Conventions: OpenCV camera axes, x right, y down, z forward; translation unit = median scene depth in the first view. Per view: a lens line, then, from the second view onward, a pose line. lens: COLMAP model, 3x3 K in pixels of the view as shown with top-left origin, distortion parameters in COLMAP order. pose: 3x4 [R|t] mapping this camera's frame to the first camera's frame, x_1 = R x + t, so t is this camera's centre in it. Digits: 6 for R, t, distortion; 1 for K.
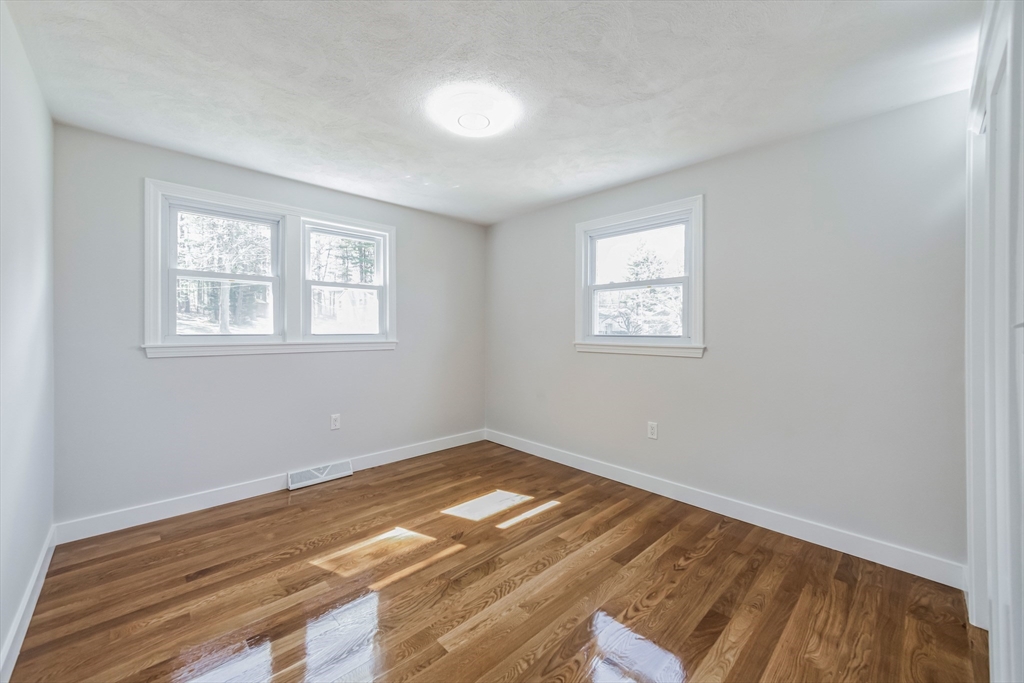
lens RADIAL K [[404.0, 0, 515.7], [0, 404.0, 331.1], [0, 0, 1]] dist [0.013095, -0.000004]
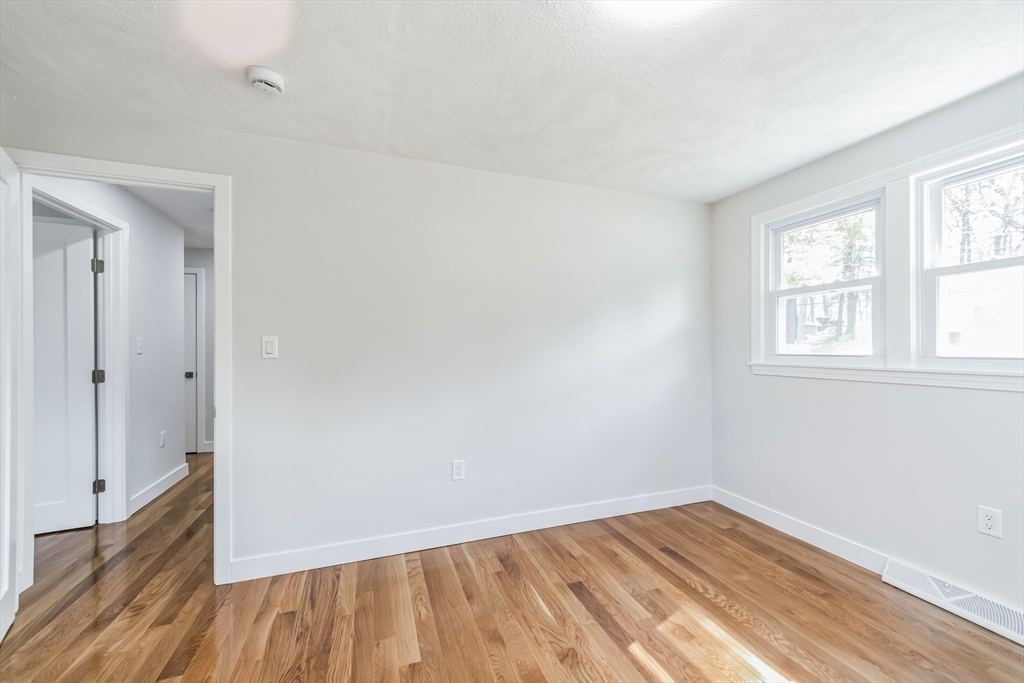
lens RADIAL K [[404.4, 0, 513.7], [0, 404.4, 346.4], [0, 0, 1]] dist [0.011247, 0.000016]
pose [[-0.410809, -0.005308, -0.911706, 0.419497], [-0.000634, 0.999984, -0.005537, -0.004929], [0.911721, -0.001697, -0.410806, 0.875644]]
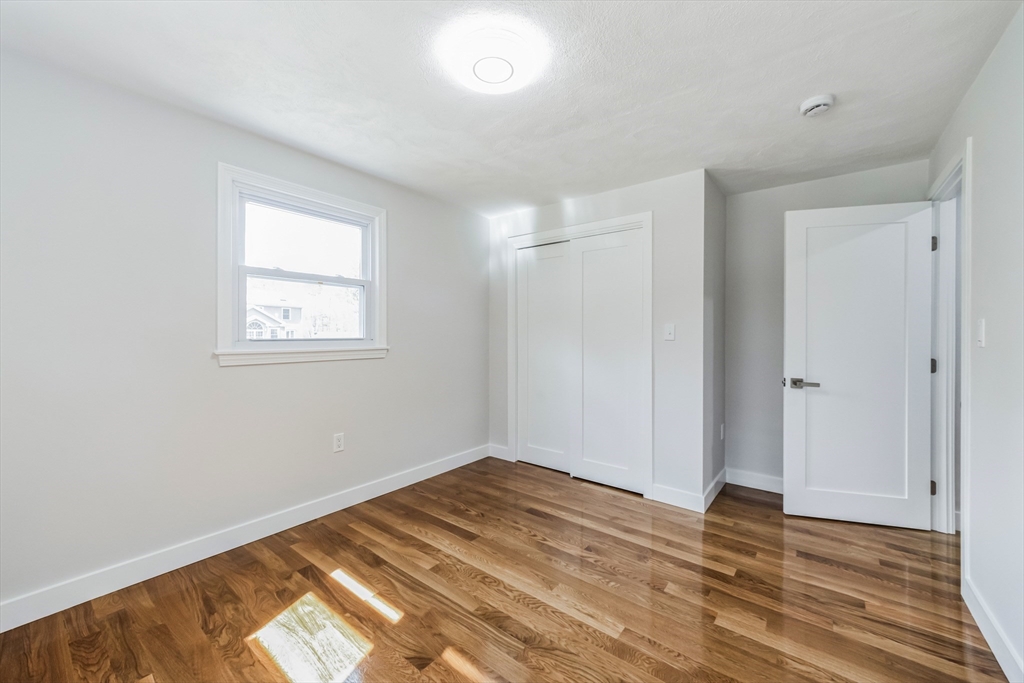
lens RADIAL K [[402.1, 0, 510.2], [0, 402.1, 332.8], [0, 0, 1]] dist [0.010149, 0.000062]
pose [[-0.131800, -0.005123, 0.991263, -0.758780], [-0.003646, 0.999982, 0.004684, -0.008890], [-0.991270, -0.002997, -0.131816, 0.915009]]
